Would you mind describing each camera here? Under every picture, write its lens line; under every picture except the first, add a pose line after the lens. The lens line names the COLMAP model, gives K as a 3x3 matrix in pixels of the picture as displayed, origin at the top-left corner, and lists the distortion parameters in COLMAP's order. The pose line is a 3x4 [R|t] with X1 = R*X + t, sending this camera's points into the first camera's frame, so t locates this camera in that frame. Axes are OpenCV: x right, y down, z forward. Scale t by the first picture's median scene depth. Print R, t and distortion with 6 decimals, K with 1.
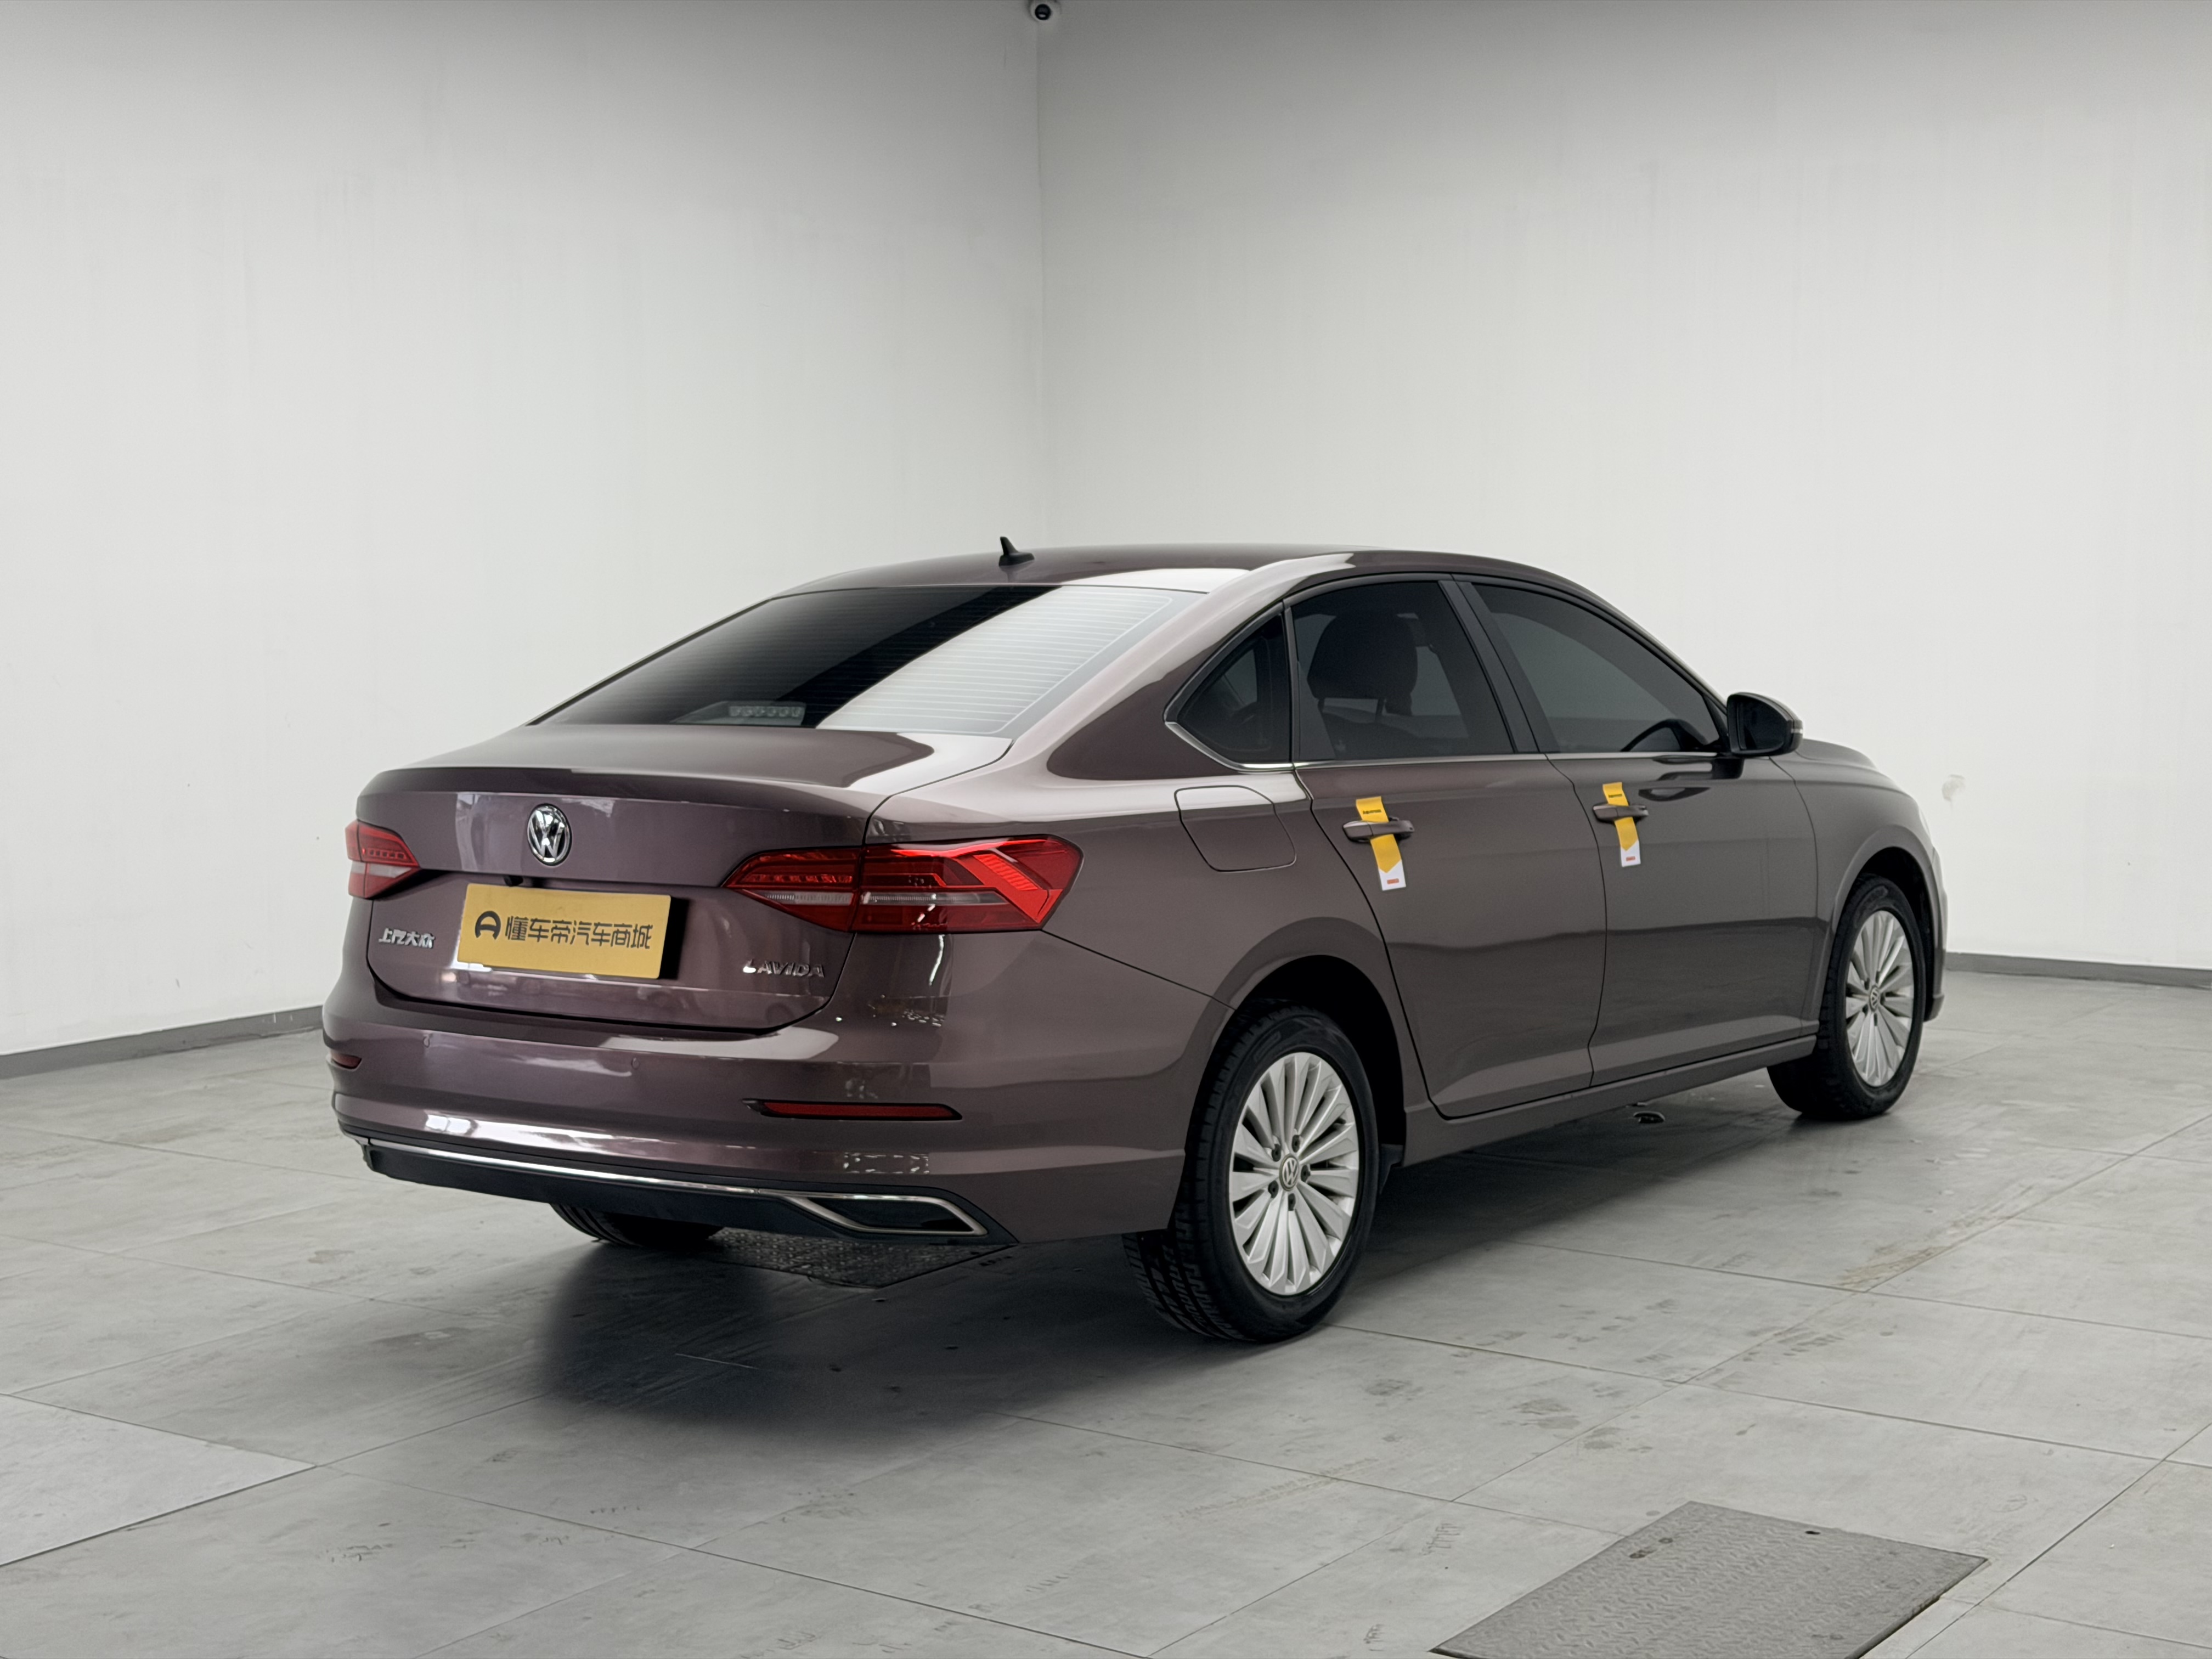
lens RADIAL K [[3142.8, 0, 1109.1], [0, 3142.8, 833.9], [0, 0, 1]] dist [0.091693, 0.000000]
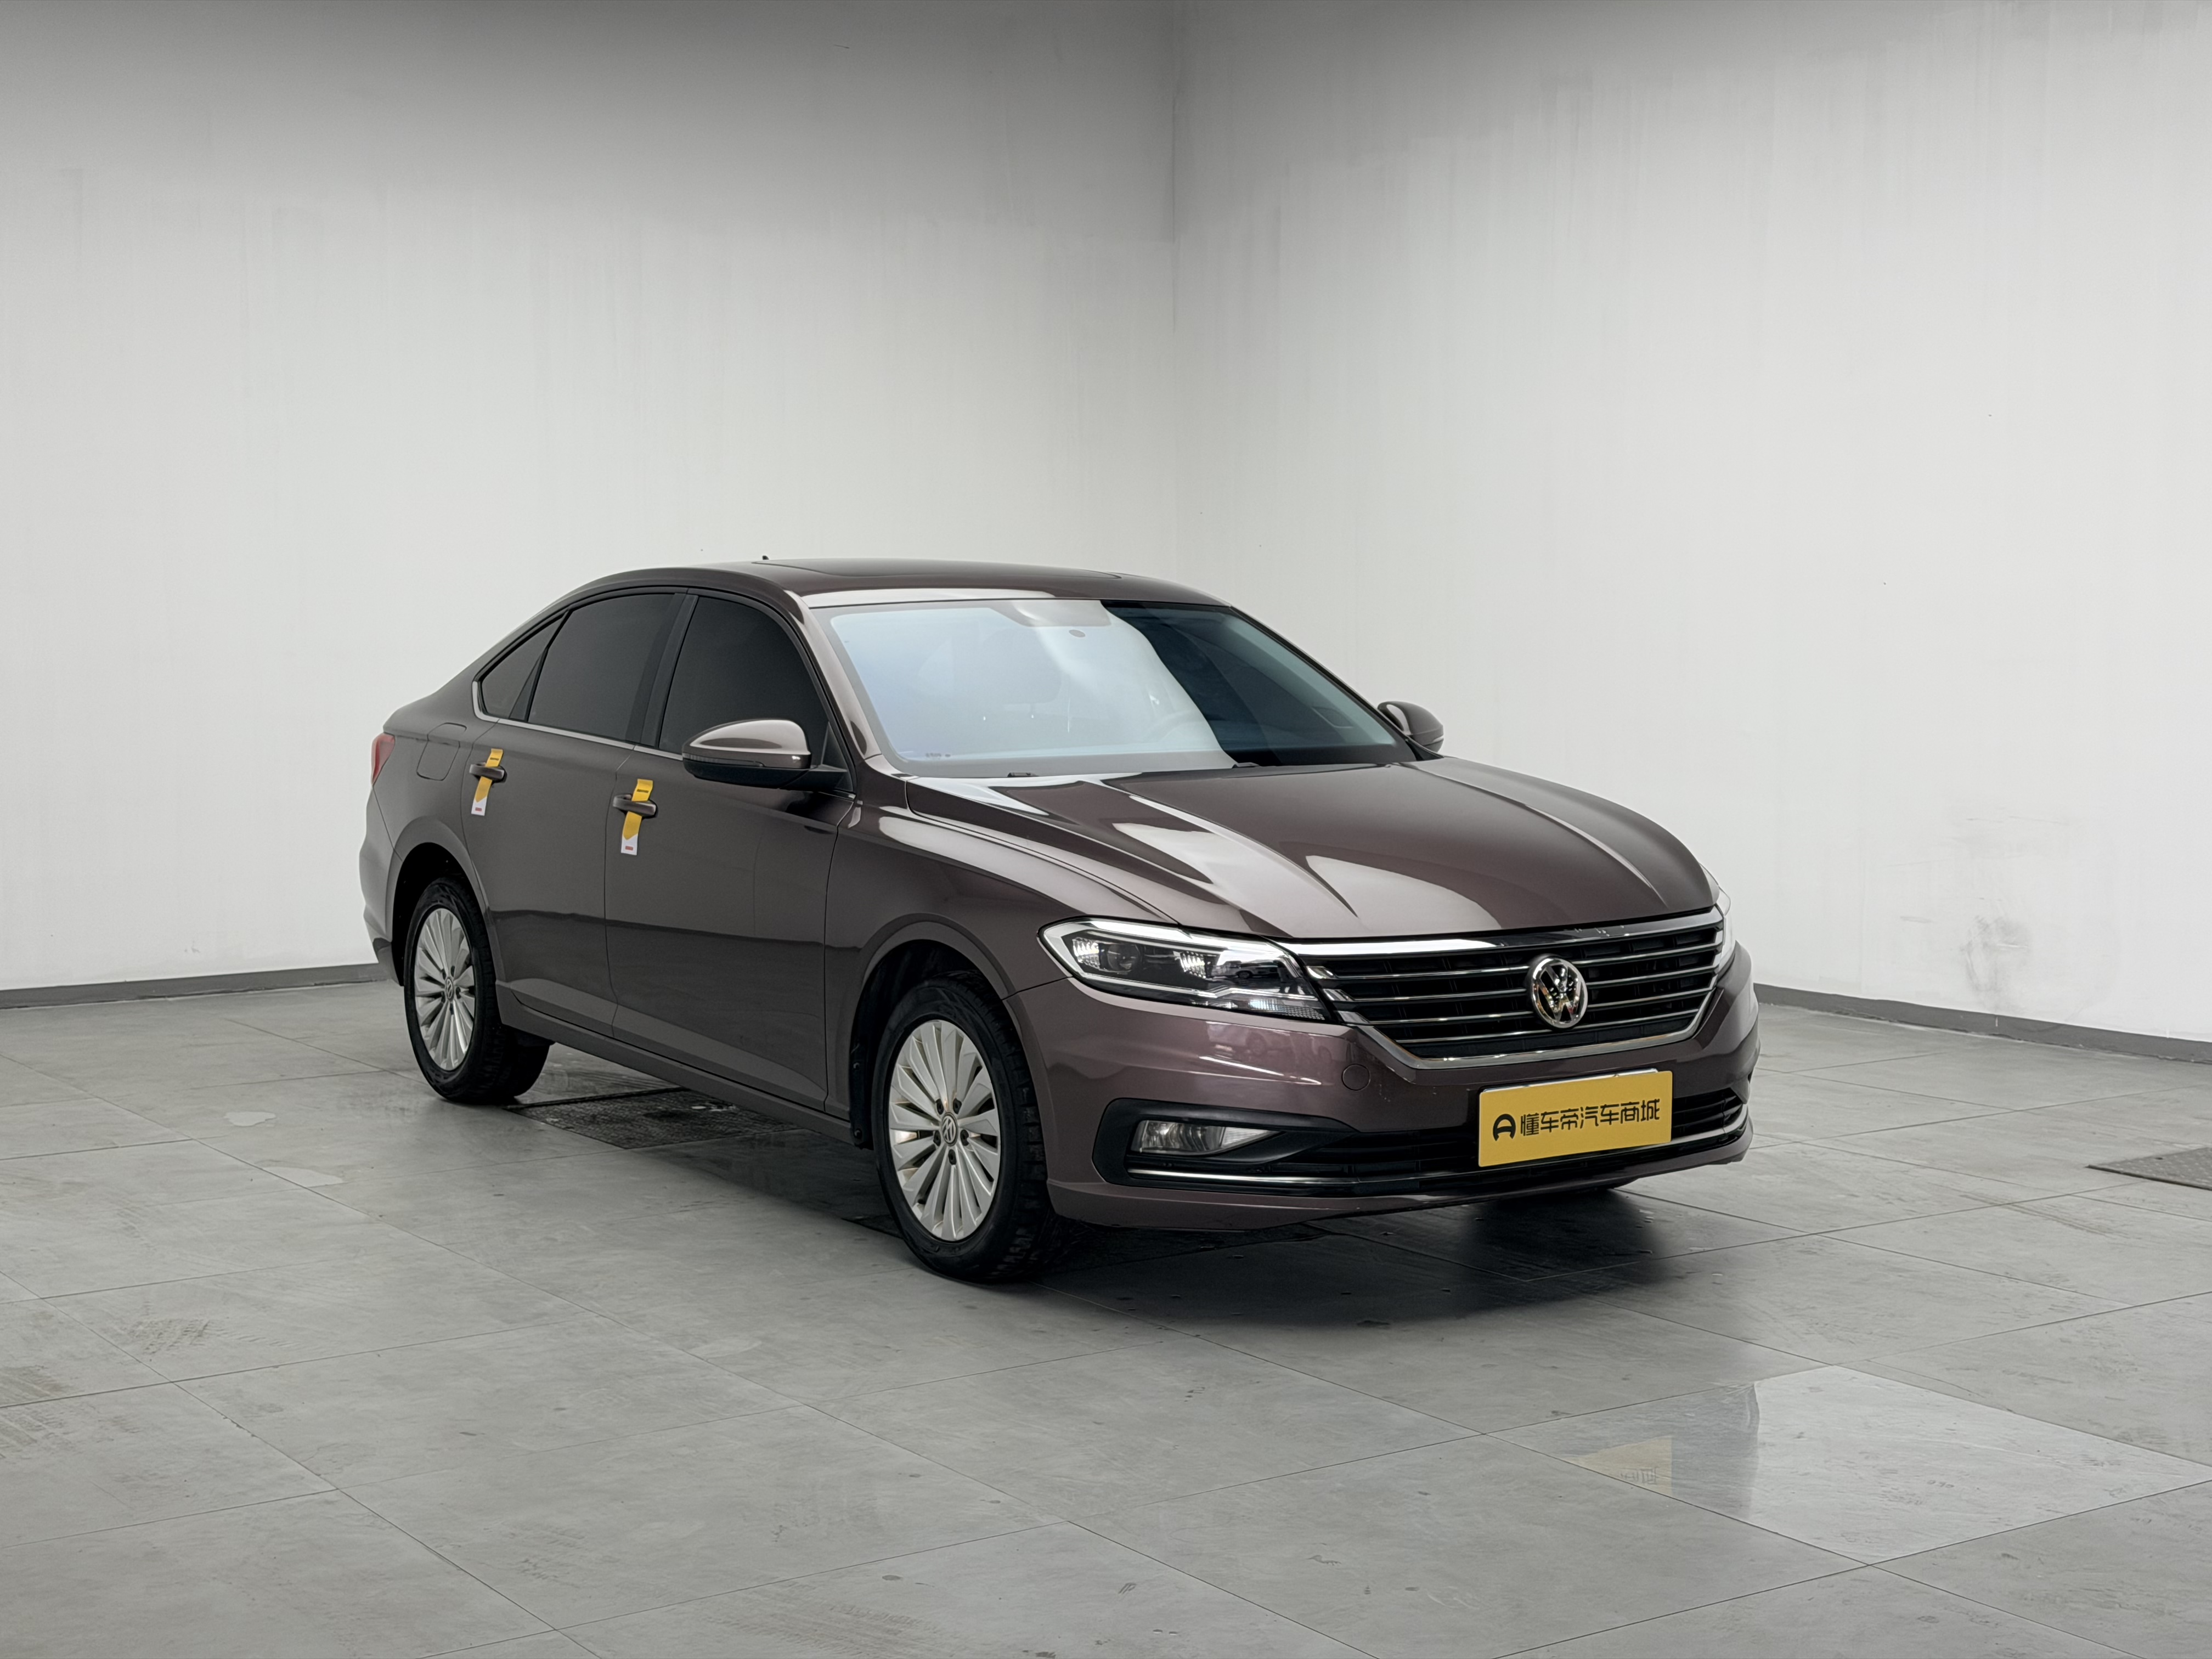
lens RADIAL K [[3142.8, 0, 1122.2], [0, 3142.8, 850.3], [0, 0, 1]] dist [0.091693, 0.000000]
pose [[0.342991, -0.062253, 0.937274, -1.263043], [0.081199, 0.996031, 0.036441, -0.036366], [-0.935823, 0.063607, 0.346684, 0.781853]]
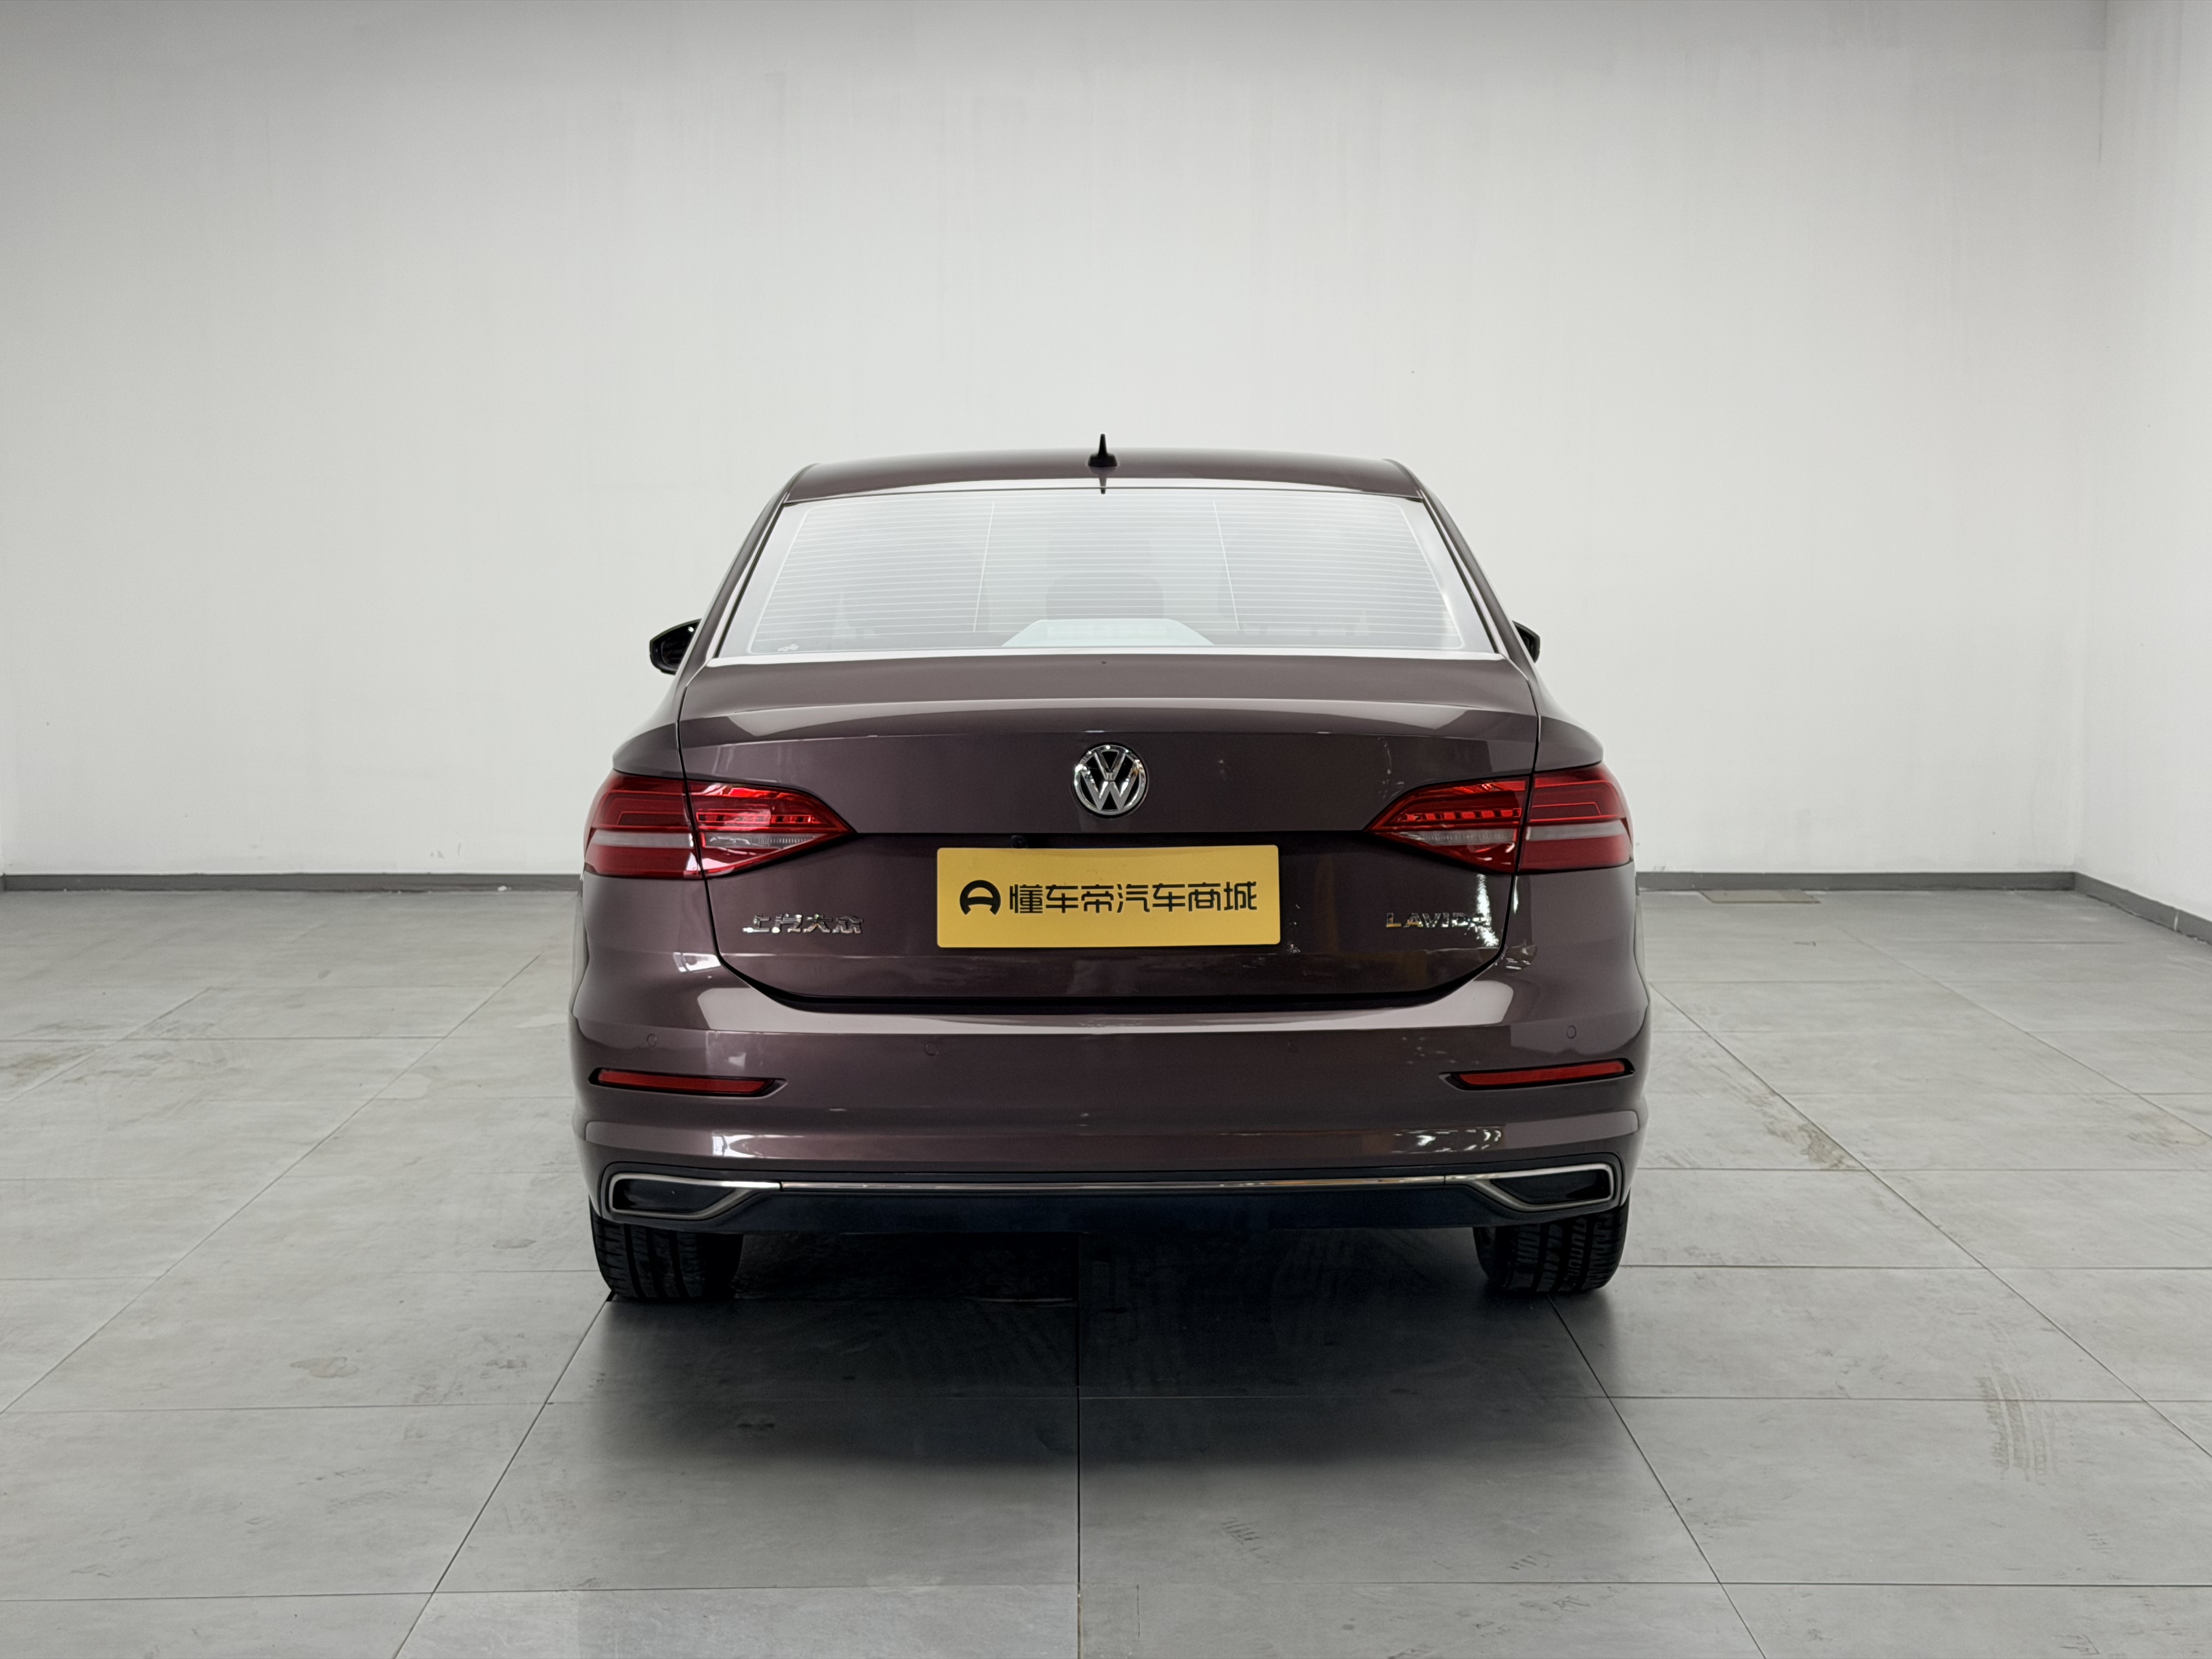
lens RADIAL K [[3142.8, 0, 1107.5], [0, 3142.8, 825.8], [0, 0, 1]] dist [0.091693, 0.000000]
pose [[0.807458, -0.049896, 0.587811, -0.649541], [0.042637, 0.998747, 0.026210, -0.009264], [-0.588382, 0.003899, 0.808574, 0.334758]]
